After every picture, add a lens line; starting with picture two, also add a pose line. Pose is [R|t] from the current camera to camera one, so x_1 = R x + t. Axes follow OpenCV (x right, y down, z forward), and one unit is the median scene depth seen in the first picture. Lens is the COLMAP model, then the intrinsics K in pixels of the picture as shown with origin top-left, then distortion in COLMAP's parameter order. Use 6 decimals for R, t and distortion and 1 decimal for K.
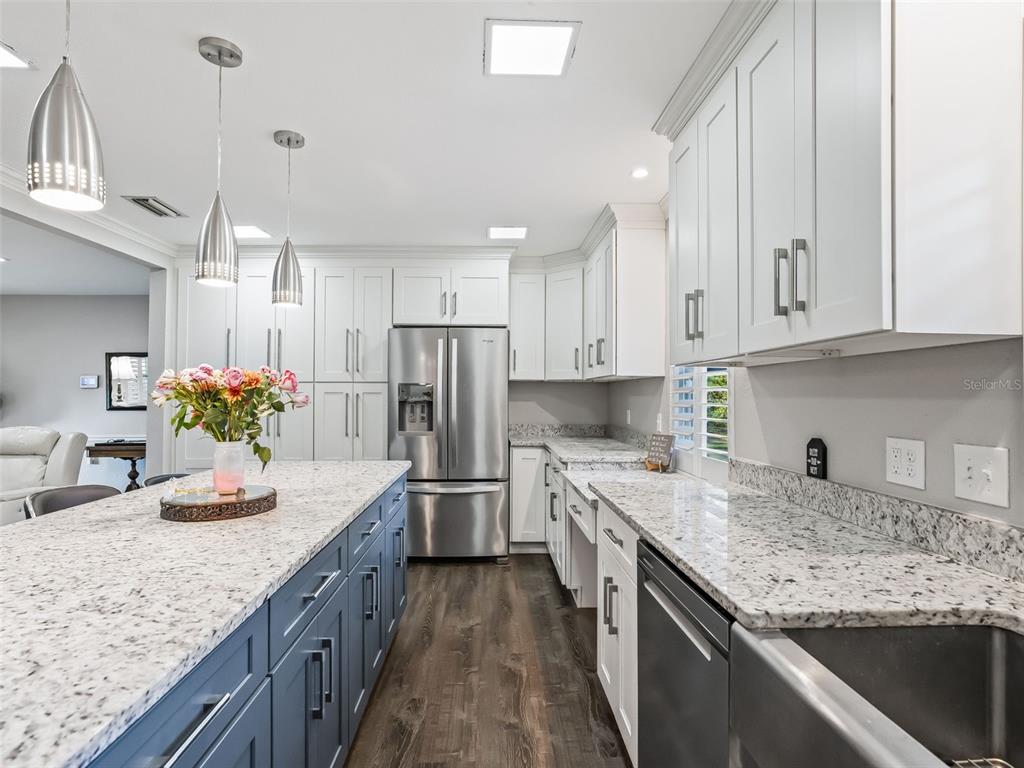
lens RADIAL K [[528.3, 0, 517.5], [0, 528.3, 386.4], [0, 0, 1]] dist [-0.024807, 0.012162]
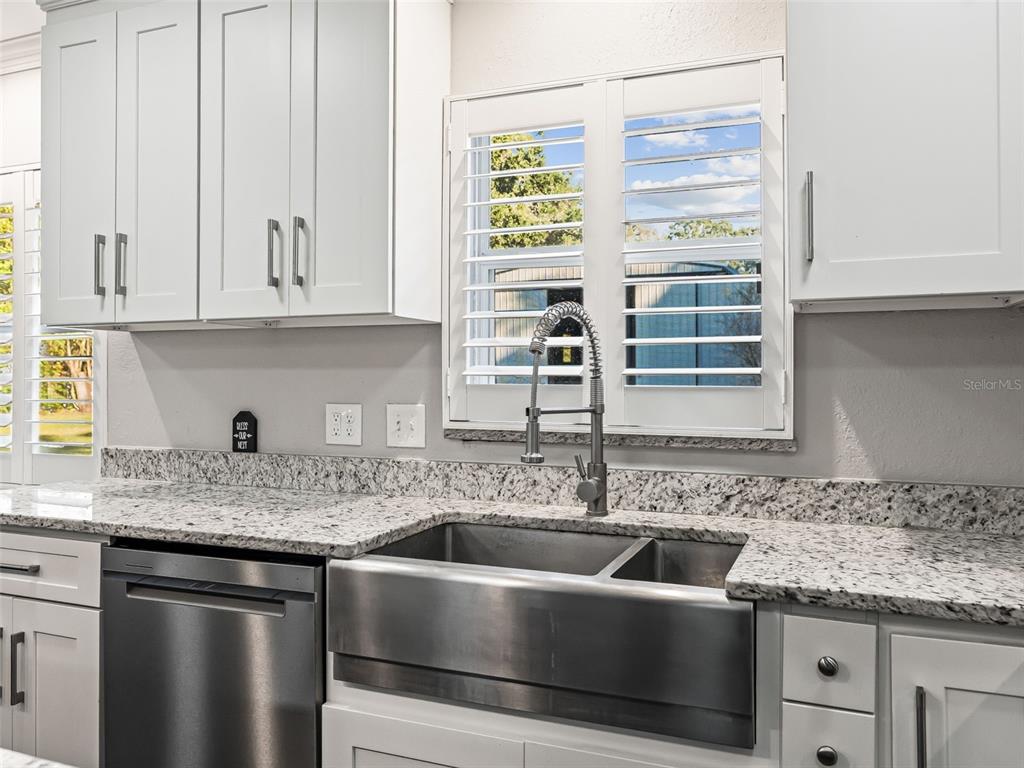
lens RADIAL K [[794.2, 0, 509.3], [0, 794.2, 380.2], [0, 0, 1]] dist [0.004450, -0.001781]
pose [[0.425534, -0.014612, 0.904824, -0.456758], [-0.012048, 0.999690, 0.021811, 0.004124], [-0.904862, -0.020182, 0.425226, -0.043386]]
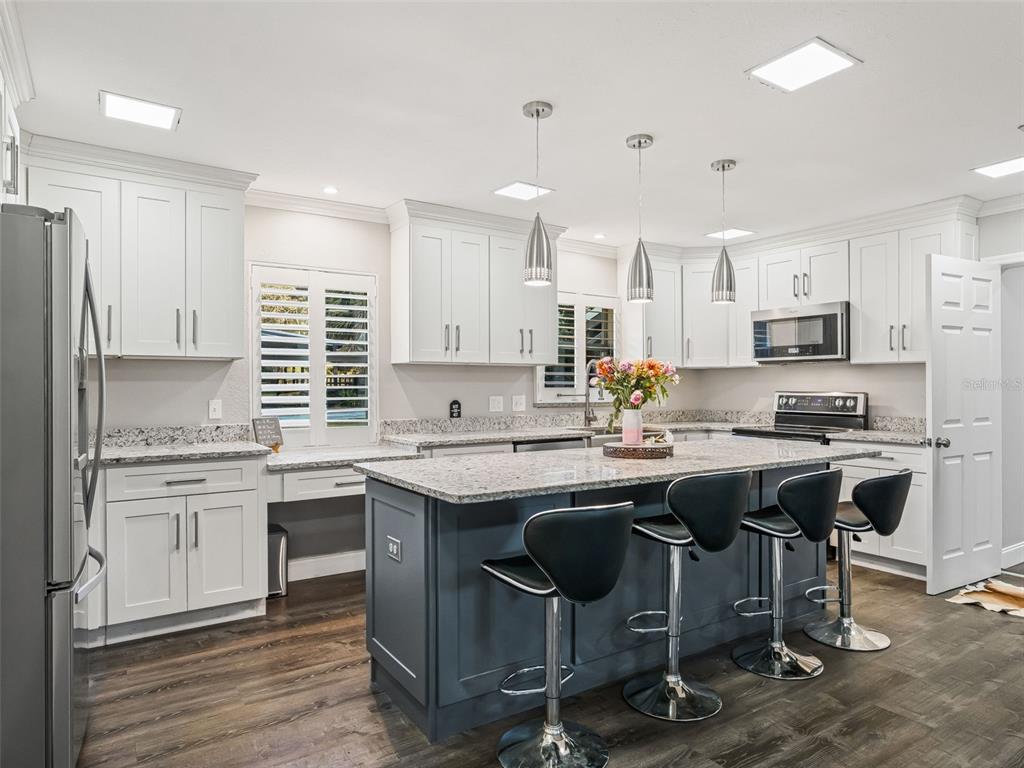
lens RADIAL K [[649.3, 0, 509.8], [0, 649.3, 389.6], [0, 0, 1]] dist [0.003919, 0.001231]
pose [[-0.506489, -0.007004, 0.862218, -1.646078], [-0.013951, 0.999903, -0.000073, 0.043467], [-0.862133, -0.012066, -0.506538, 1.879699]]
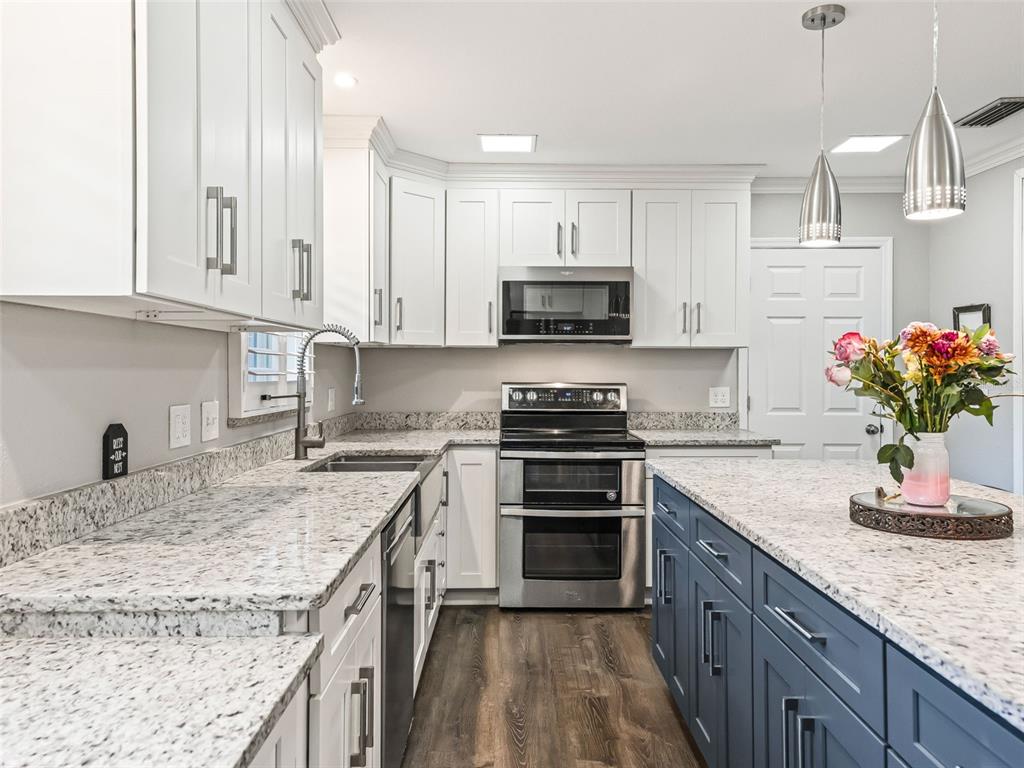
lens RADIAL K [[717.2, 0, 513.4], [0, 717.2, 372.8], [0, 0, 1]] dist [-0.012101, -0.002175]
pose [[-0.998481, -0.002925, 0.055028, -0.038582], [-0.003576, 0.999925, -0.011746, 0.031011], [-0.054990, -0.011925, -0.998416, 1.686327]]
